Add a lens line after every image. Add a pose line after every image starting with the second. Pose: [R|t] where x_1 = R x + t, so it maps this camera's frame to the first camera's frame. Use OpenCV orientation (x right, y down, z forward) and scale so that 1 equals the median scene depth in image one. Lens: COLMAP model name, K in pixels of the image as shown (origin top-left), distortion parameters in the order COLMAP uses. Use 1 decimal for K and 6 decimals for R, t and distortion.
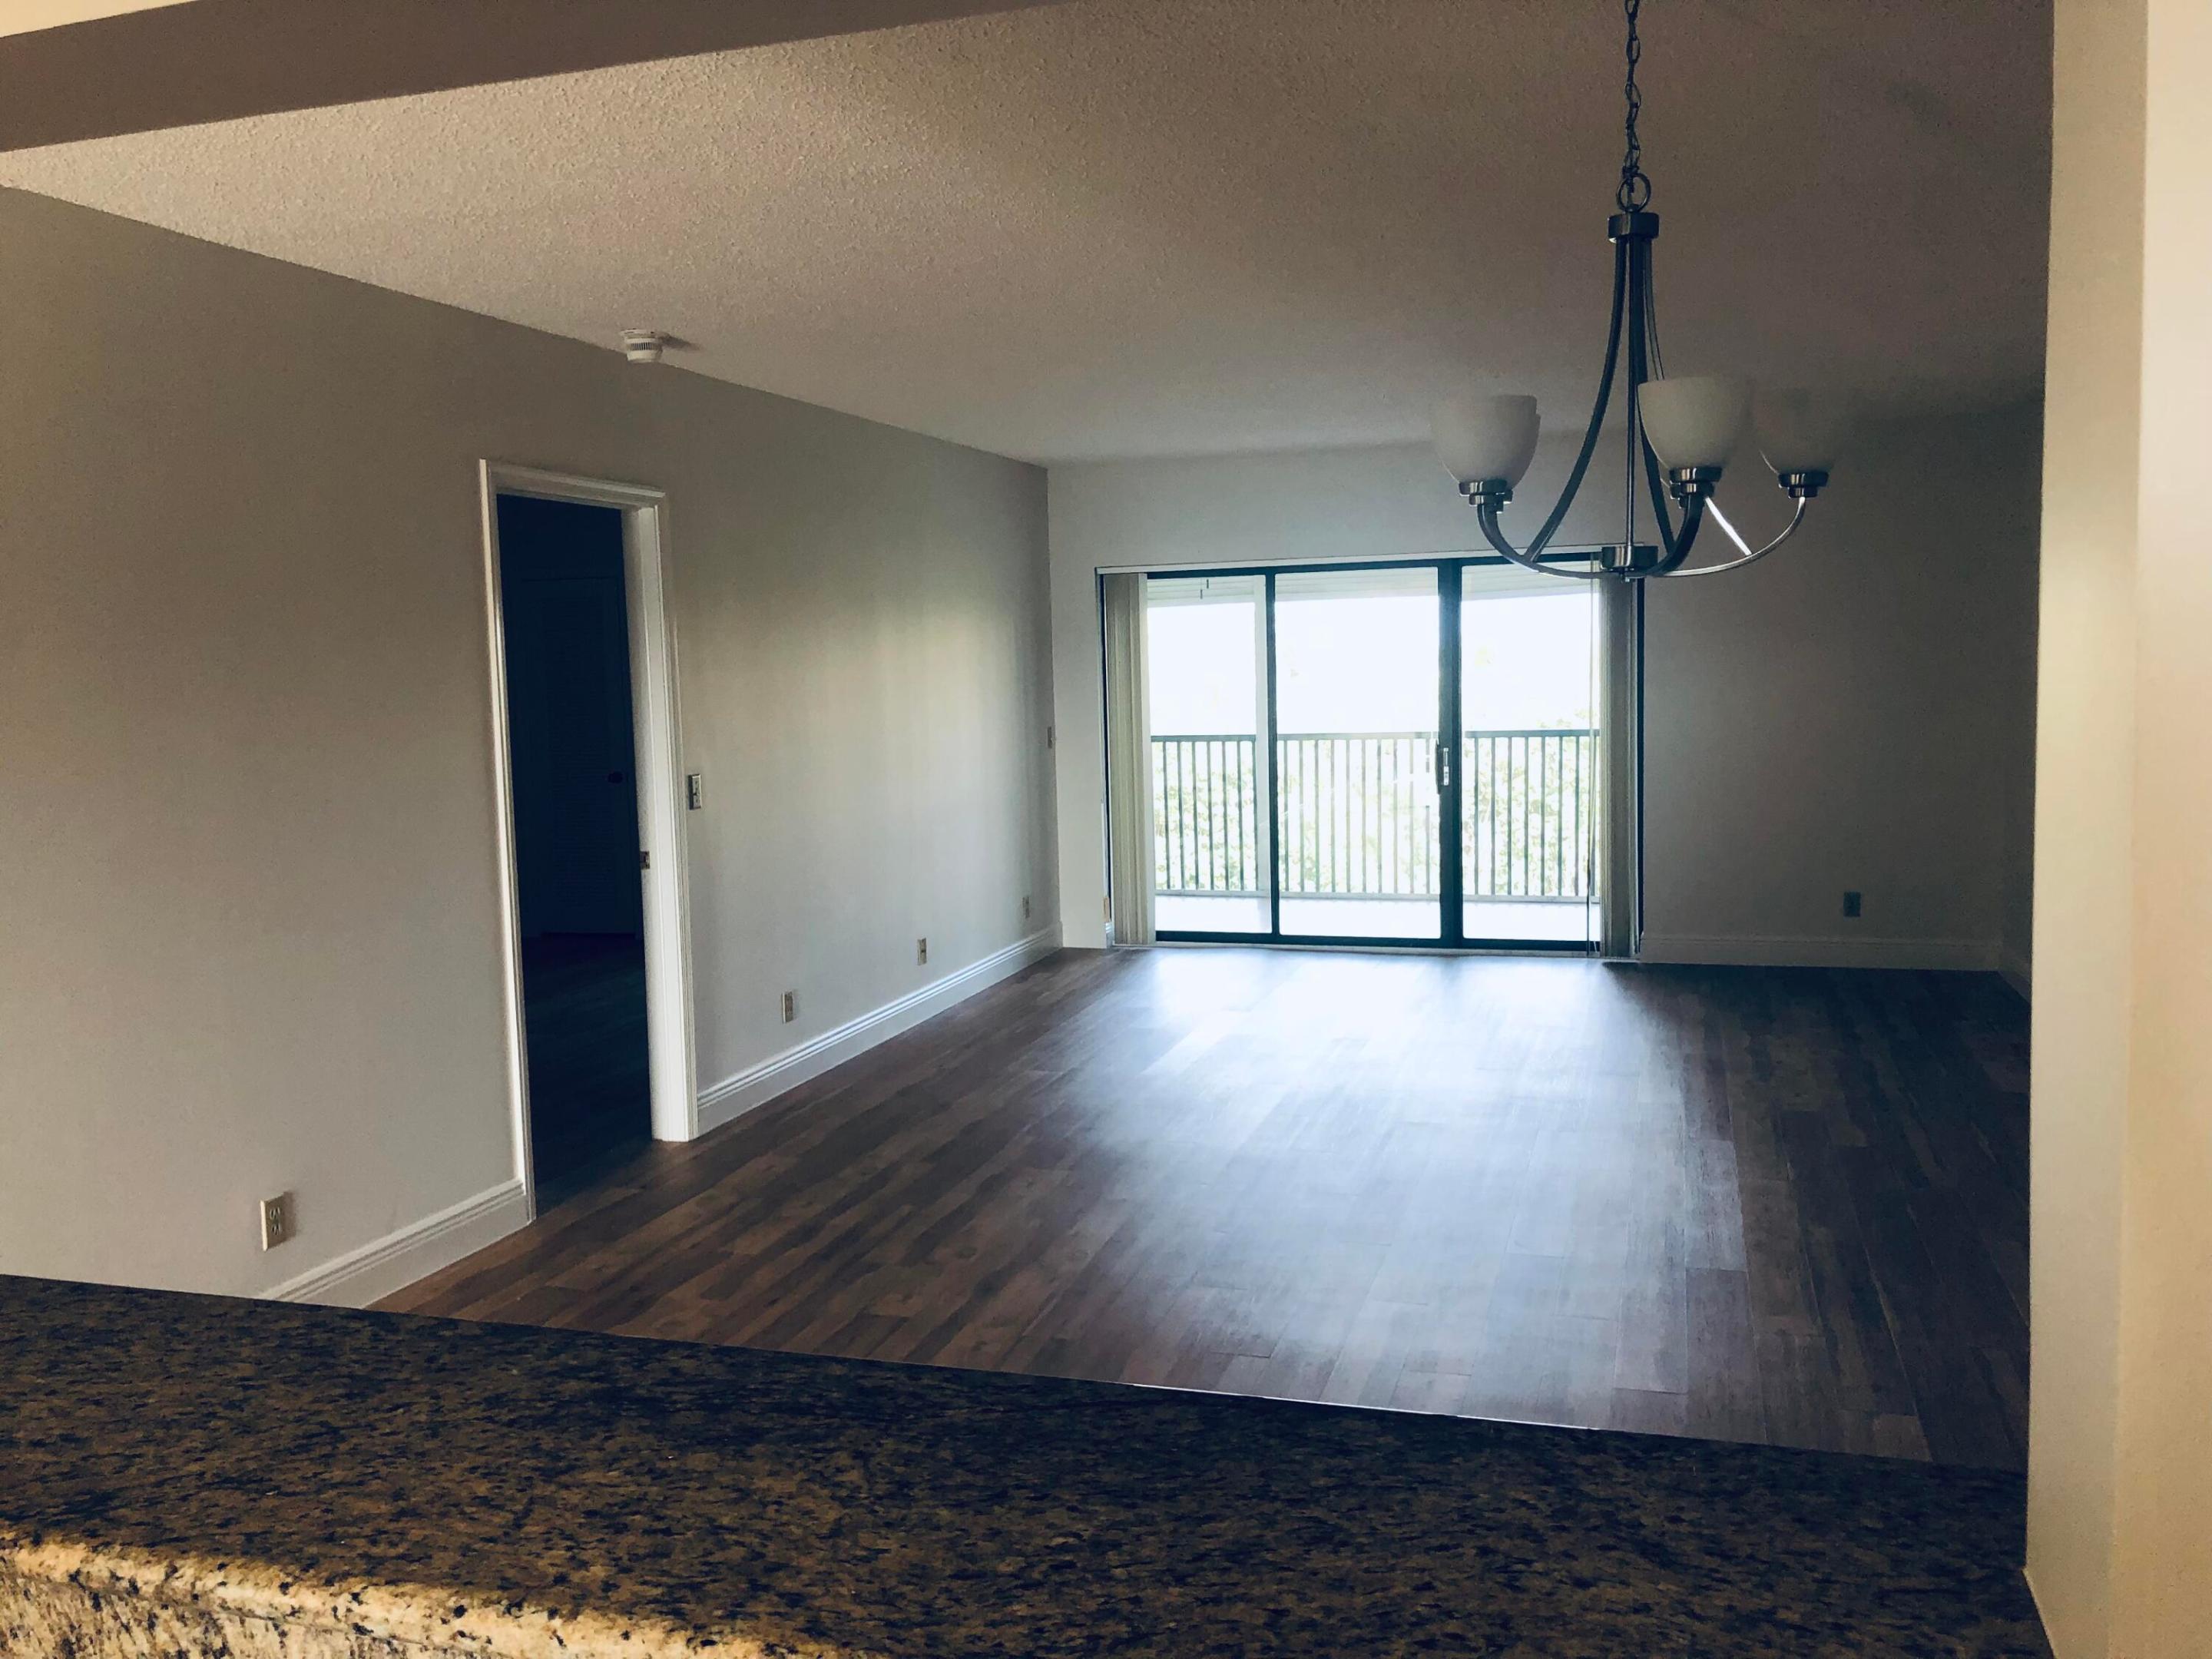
lens RADIAL K [[1807.5, 0, 1046.8], [0, 1807.5, 812.0], [0, 0, 1]] dist [0.050526, -0.050941]
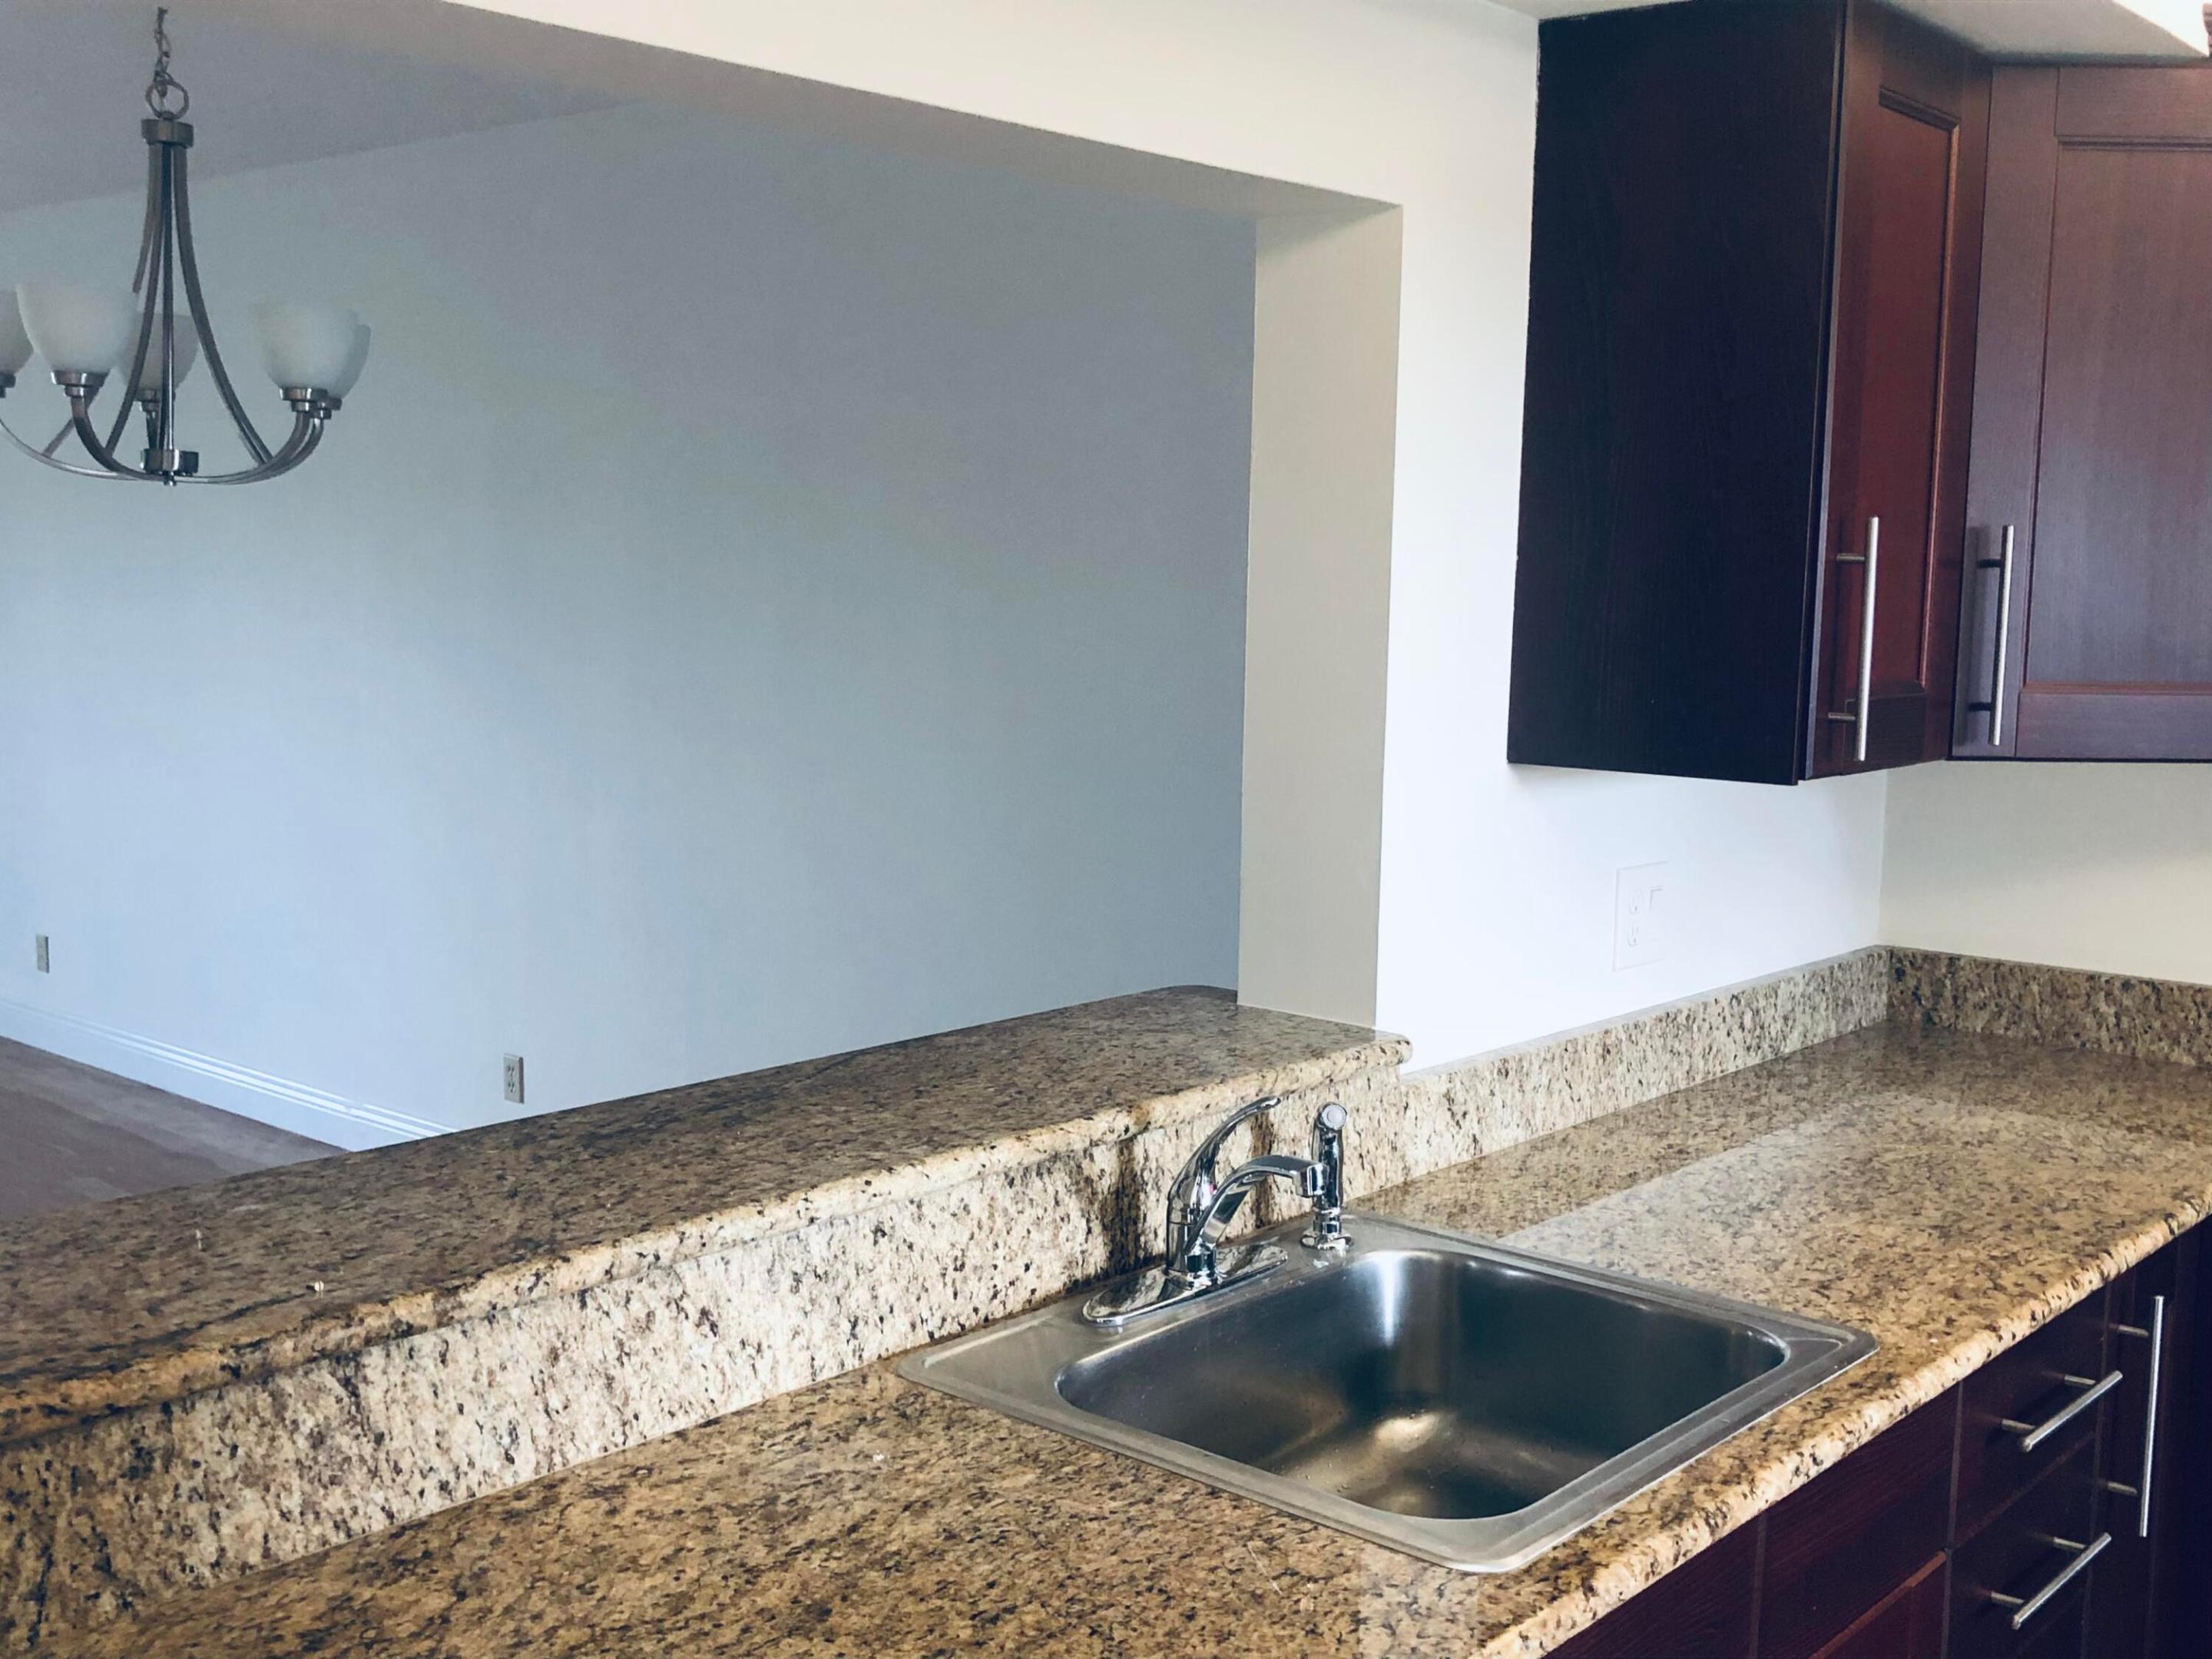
lens RADIAL K [[2333.1, 0, 1147.7], [0, 2333.1, 856.6], [0, 0, 1]] dist [-0.001483, 0.000000]
pose [[0.369111, -0.080682, 0.925877, -0.200784], [0.049438, 0.996519, 0.067129, 0.005196], [-0.928069, 0.020995, 0.371815, 0.006591]]
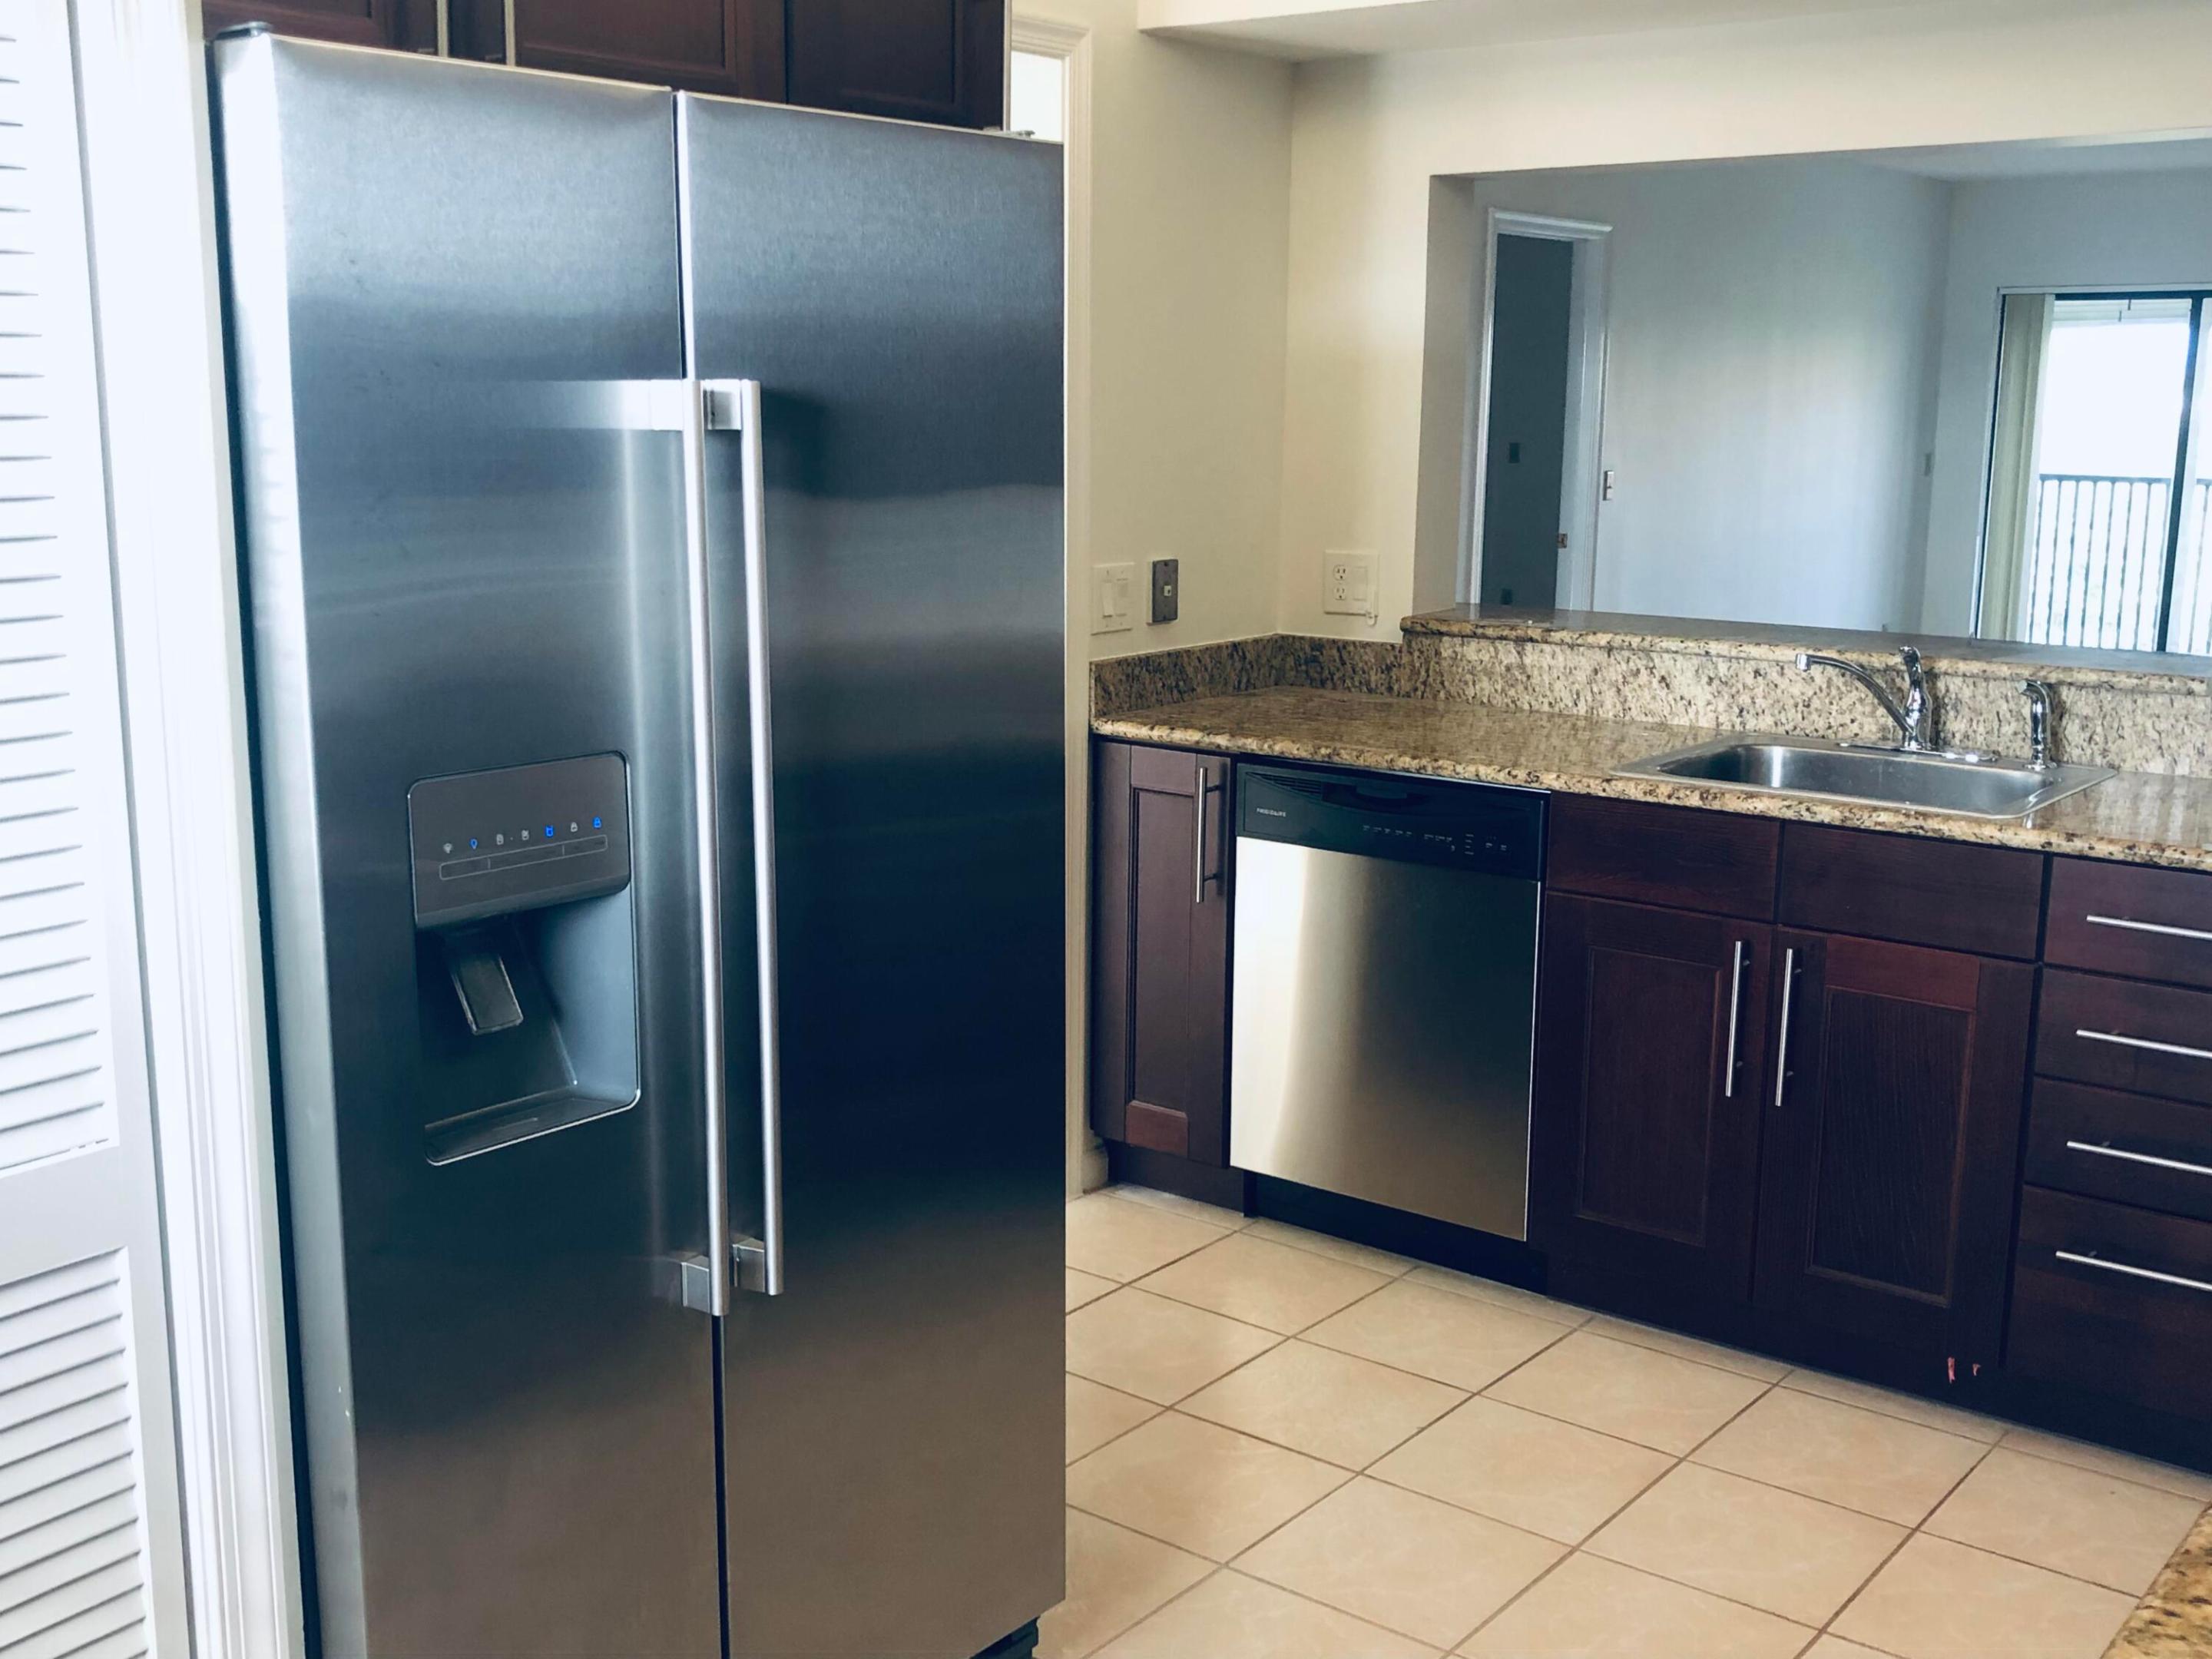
lens RADIAL K [[2333.1, 0, 1095.6], [0, 2333.1, 845.5], [0, 0, 1]] dist [-0.001483, 0.000000]
pose [[0.943589, 0.099969, -0.315667, -0.004556], [-0.062925, 0.990101, 0.125461, 0.033860], [0.325085, -0.098521, 0.940539, -0.355630]]
